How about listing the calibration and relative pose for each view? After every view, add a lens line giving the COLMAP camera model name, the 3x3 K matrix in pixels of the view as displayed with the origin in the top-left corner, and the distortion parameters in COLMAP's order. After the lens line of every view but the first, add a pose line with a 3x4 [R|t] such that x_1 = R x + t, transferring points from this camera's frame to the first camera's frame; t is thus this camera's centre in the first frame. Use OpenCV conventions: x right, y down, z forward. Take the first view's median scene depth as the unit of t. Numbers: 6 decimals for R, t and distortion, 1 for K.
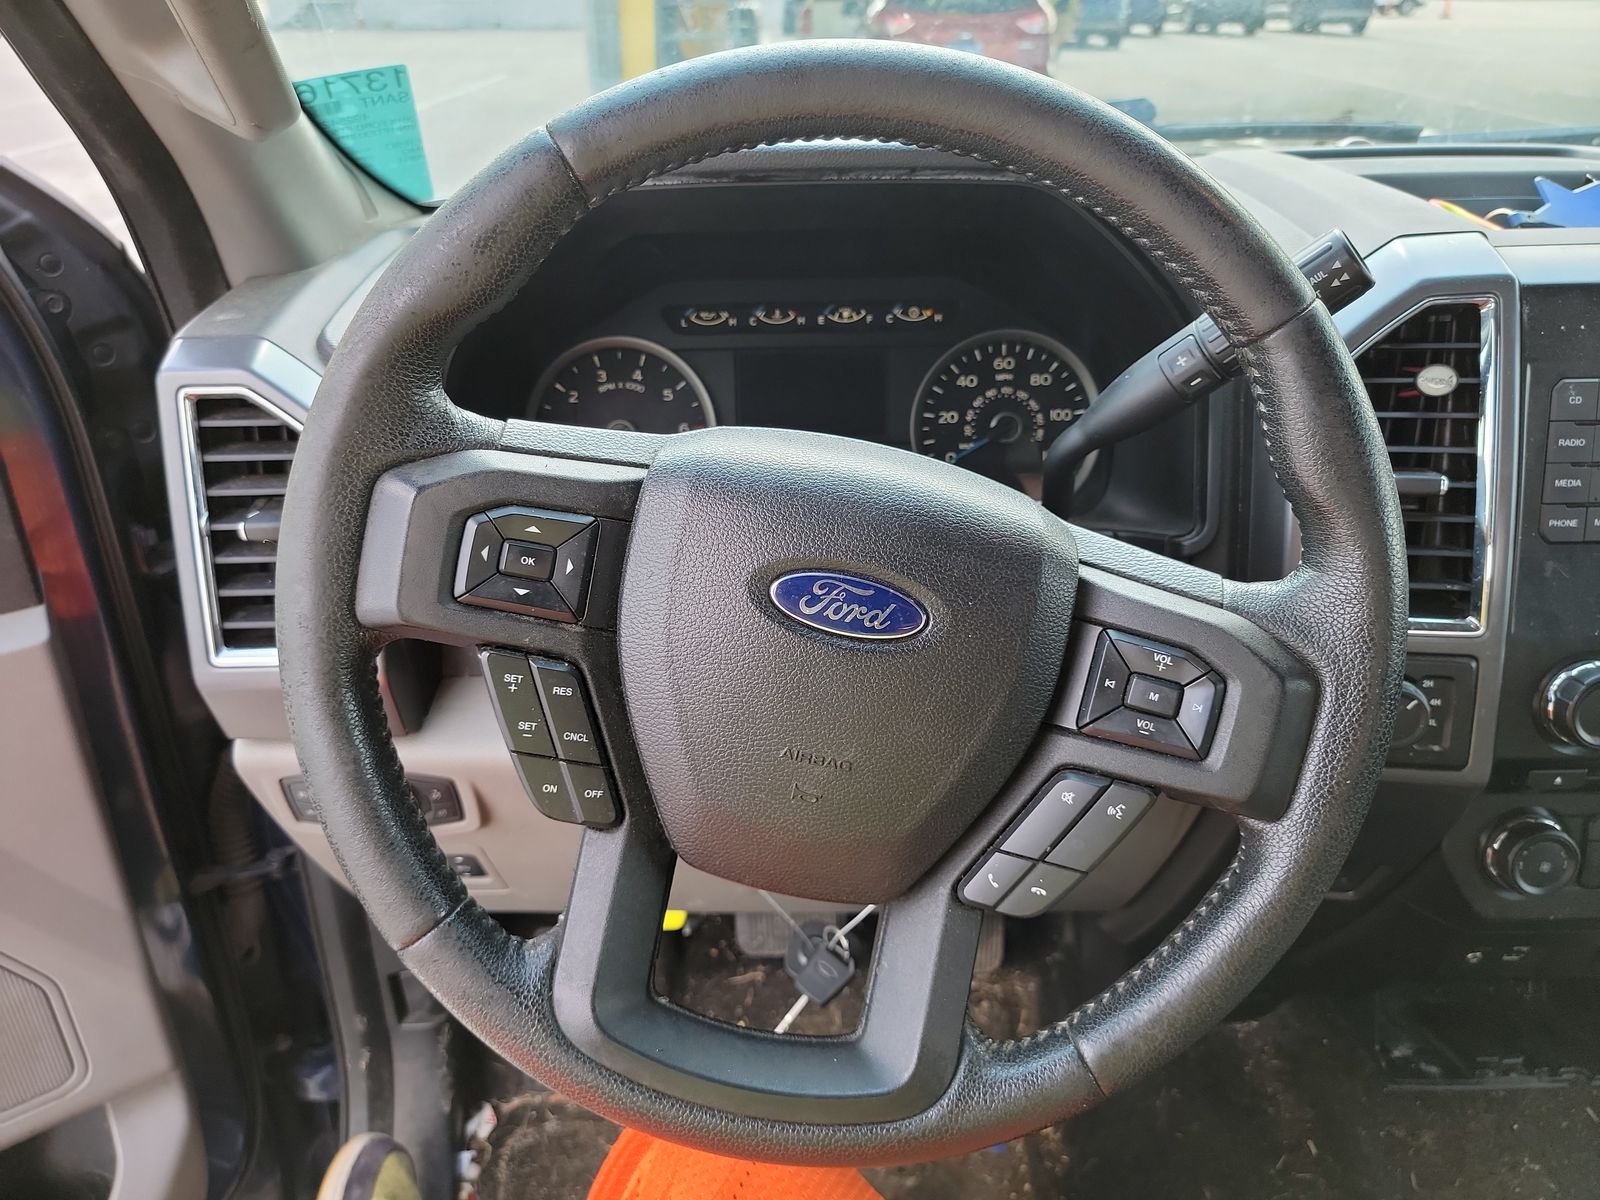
lens RADIAL K [[1098.4, 0, 800.0], [0, 1098.4, 600.0], [0, 0, 1]] dist [0.056255, -0.060276]
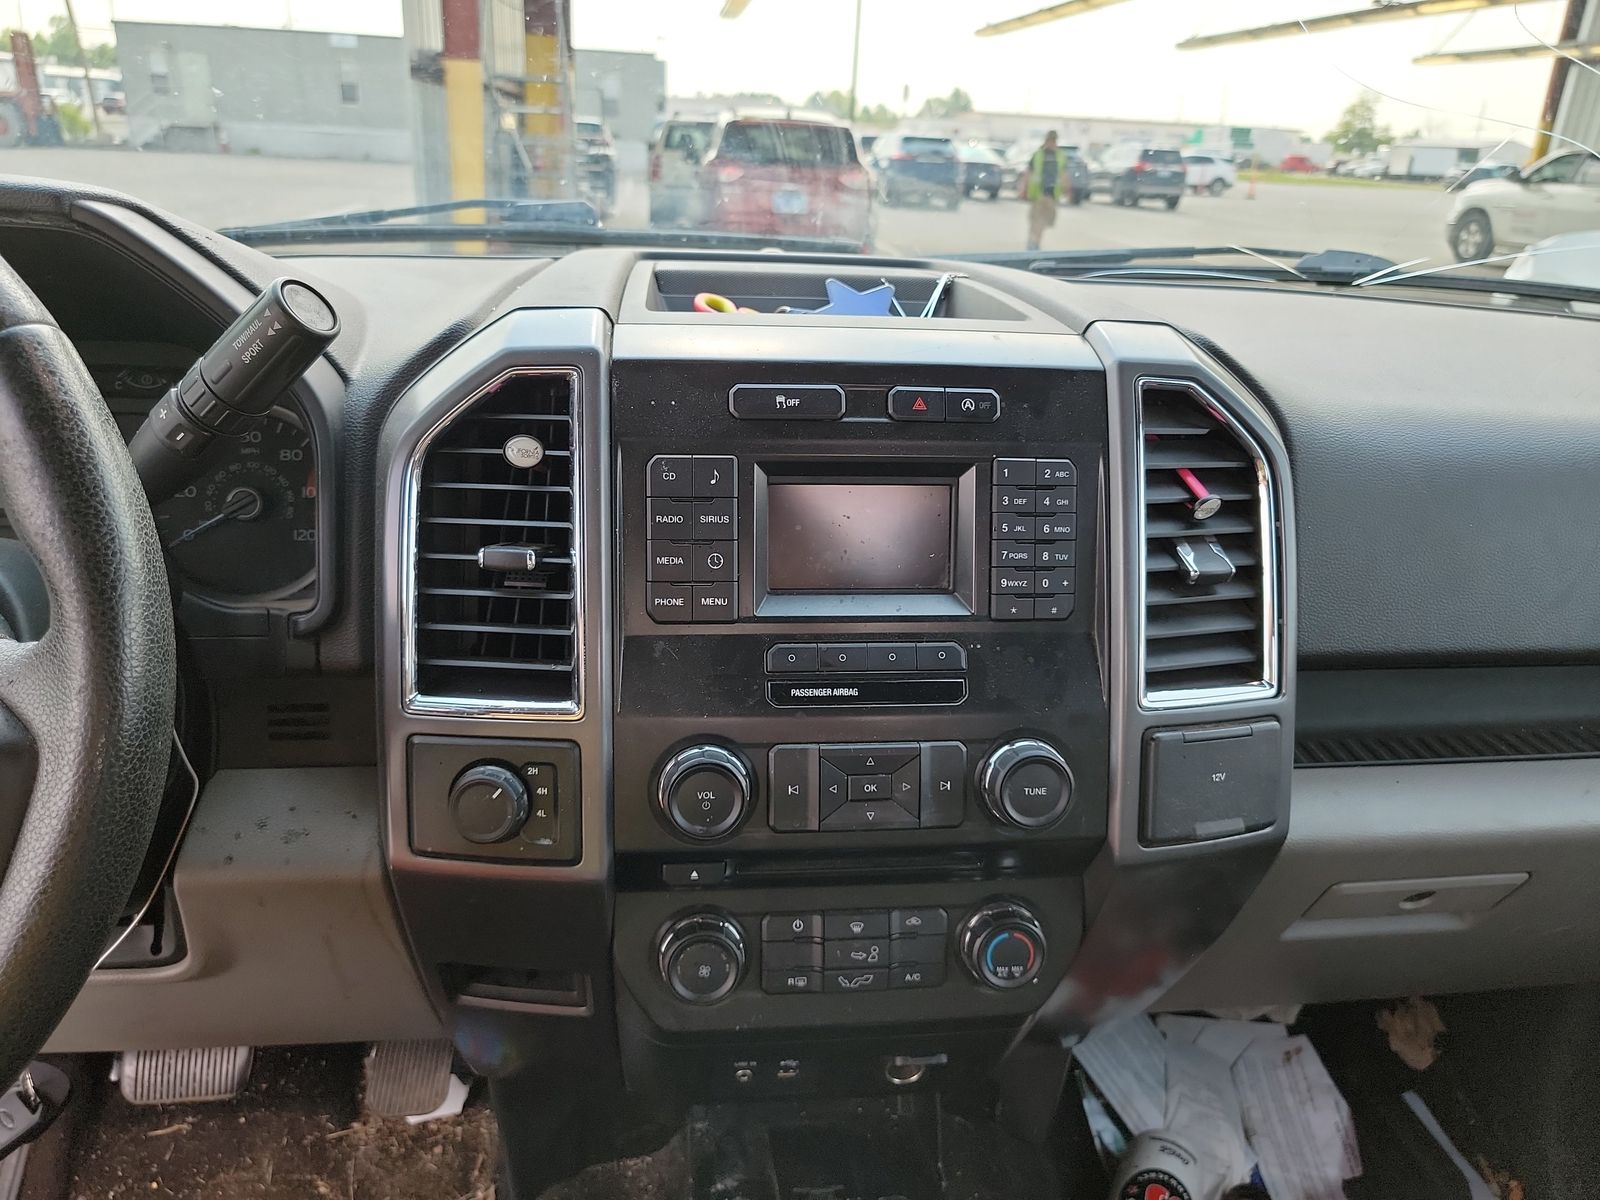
lens RADIAL K [[1099.9, 0, 800.0], [0, 1099.9, 600.0], [0, 0, 1]] dist [0.012095, -0.005405]
pose [[0.994460, 0.014505, 0.104106, 0.556629], [-0.002624, 0.993551, -0.113357, 0.029559], [-0.105079, 0.112456, 0.988085, 0.035428]]
